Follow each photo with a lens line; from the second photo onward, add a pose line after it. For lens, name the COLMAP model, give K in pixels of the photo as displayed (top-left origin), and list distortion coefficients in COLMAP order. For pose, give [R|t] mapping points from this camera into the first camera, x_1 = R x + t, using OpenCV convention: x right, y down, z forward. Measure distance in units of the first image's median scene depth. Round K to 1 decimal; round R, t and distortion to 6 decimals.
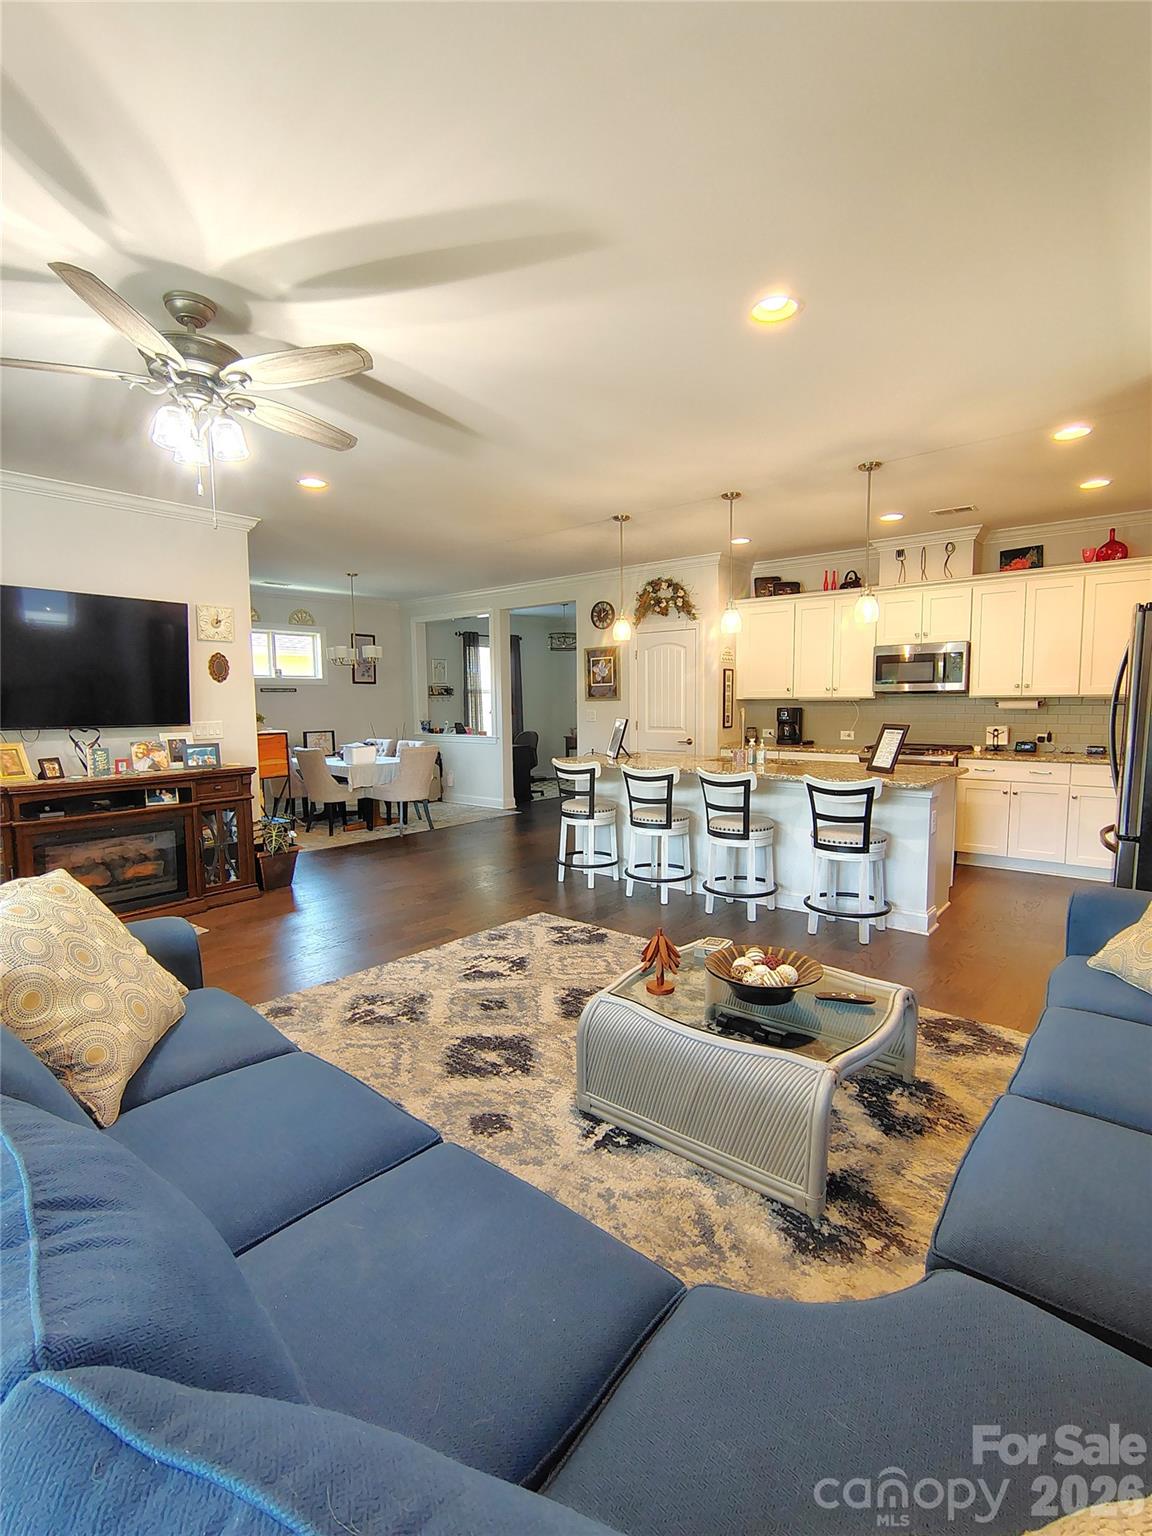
lens RADIAL K [[721.1, 0, 577.2], [0, 721.1, 767.2], [0, 0, 1]] dist [-0.012079, 0.006165]
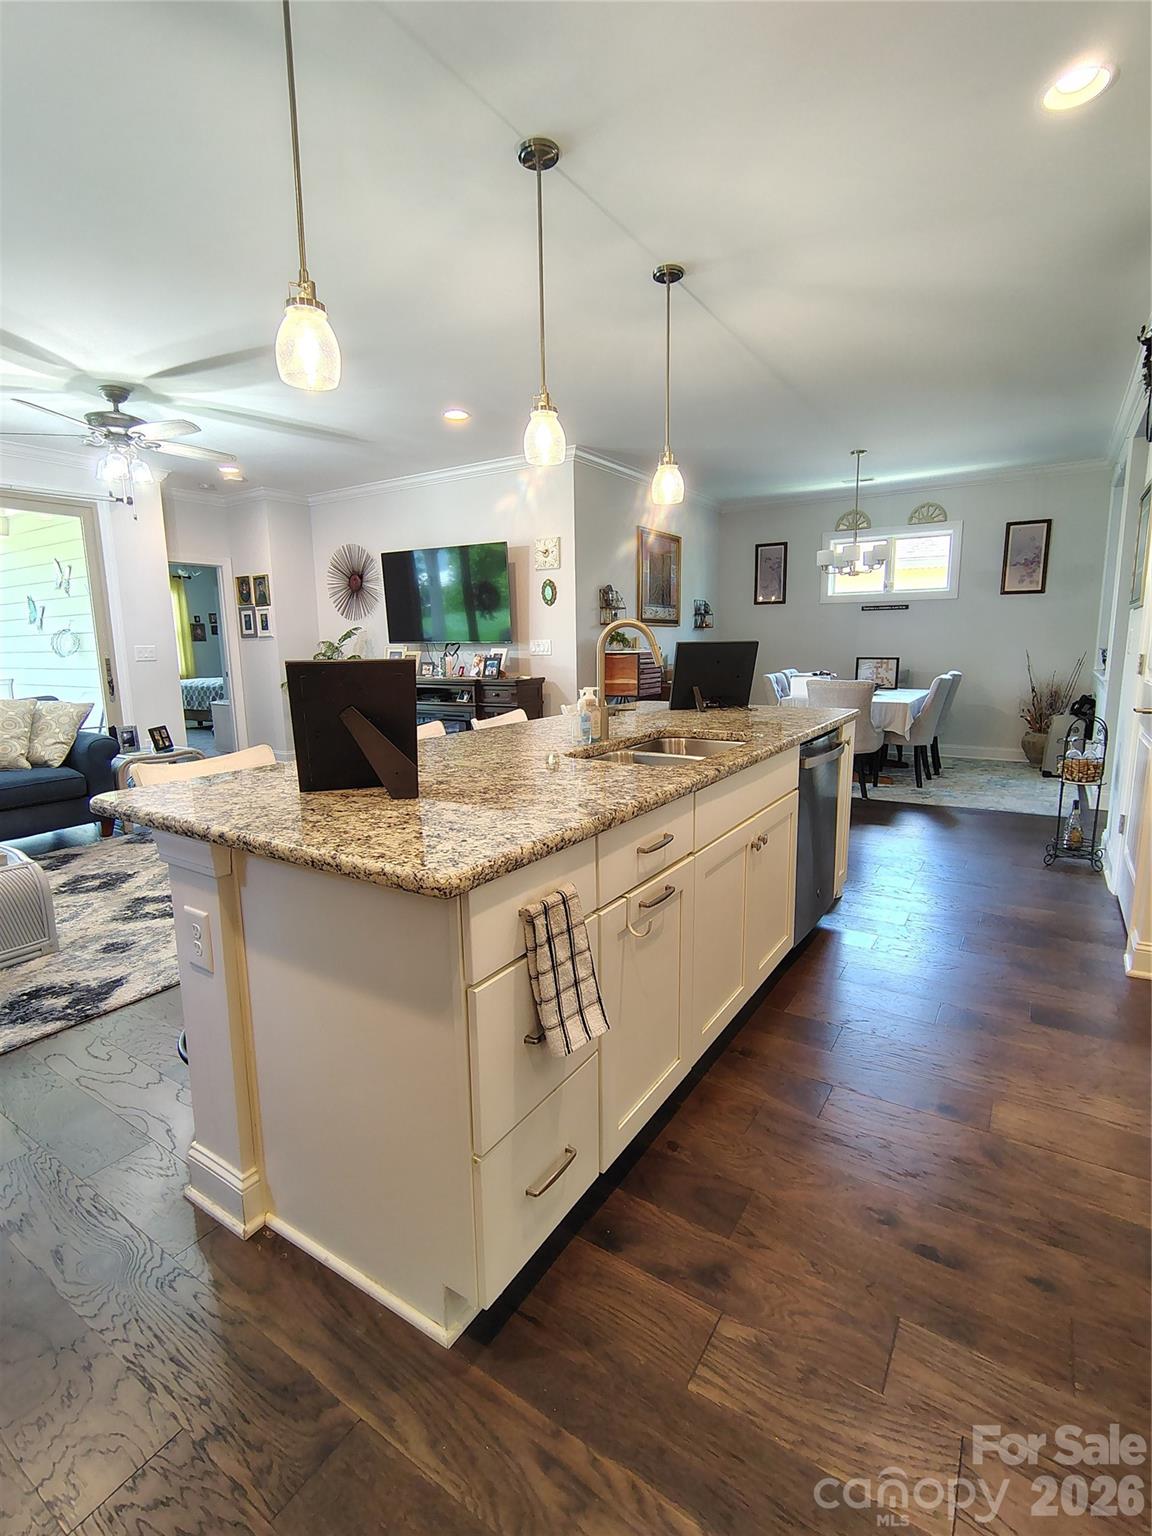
lens RADIAL K [[716.3, 0, 578.1], [0, 716.3, 768.0], [0, 0, 1]] dist [-0.007912, 0.000754]
pose [[0.121356, 0.181685, -0.975840, 0.597830], [-0.079299, 0.981738, 0.172921, -0.057658], [0.989436, 0.056399, 0.133547, 0.802866]]
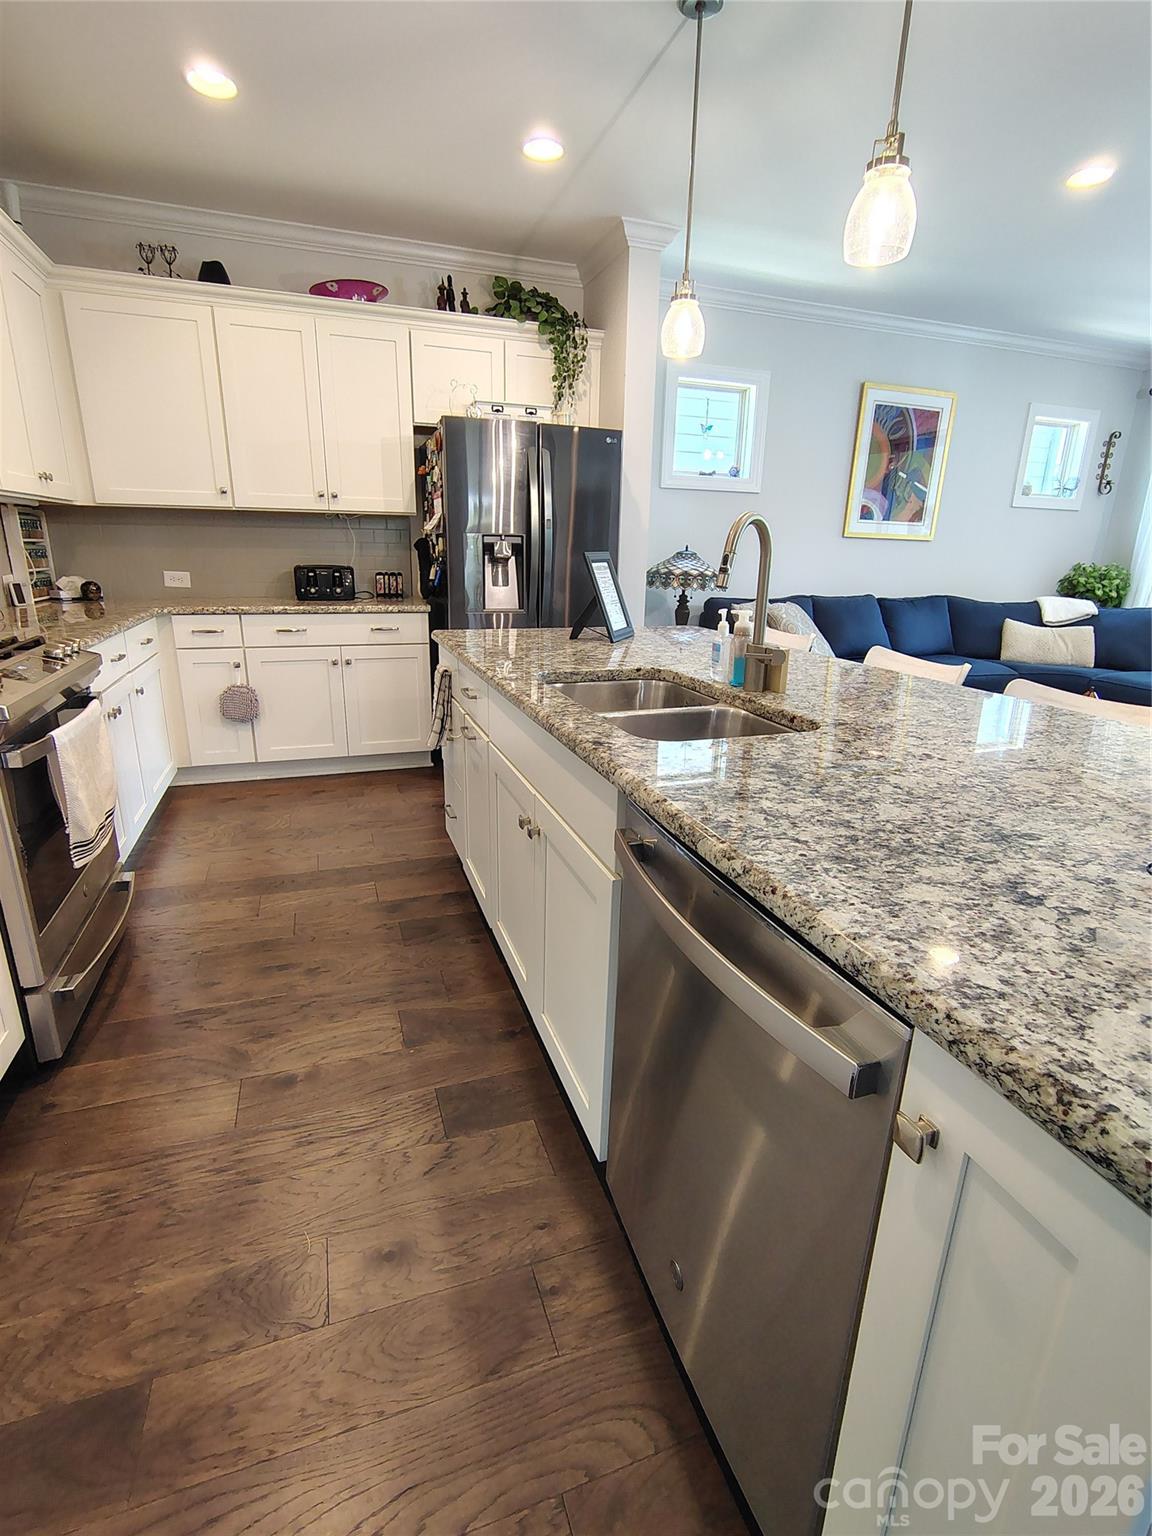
lens RADIAL K [[718.2, 0, 573.9], [0, 718.2, 765.0], [0, 0, 1]] dist [-0.007924, 0.000743]
pose [[-0.856833, -0.159306, 0.490366, 0.117063], [0.035035, 0.930883, 0.363635, -0.082607], [-0.514403, 0.328754, -0.792029, 1.141222]]
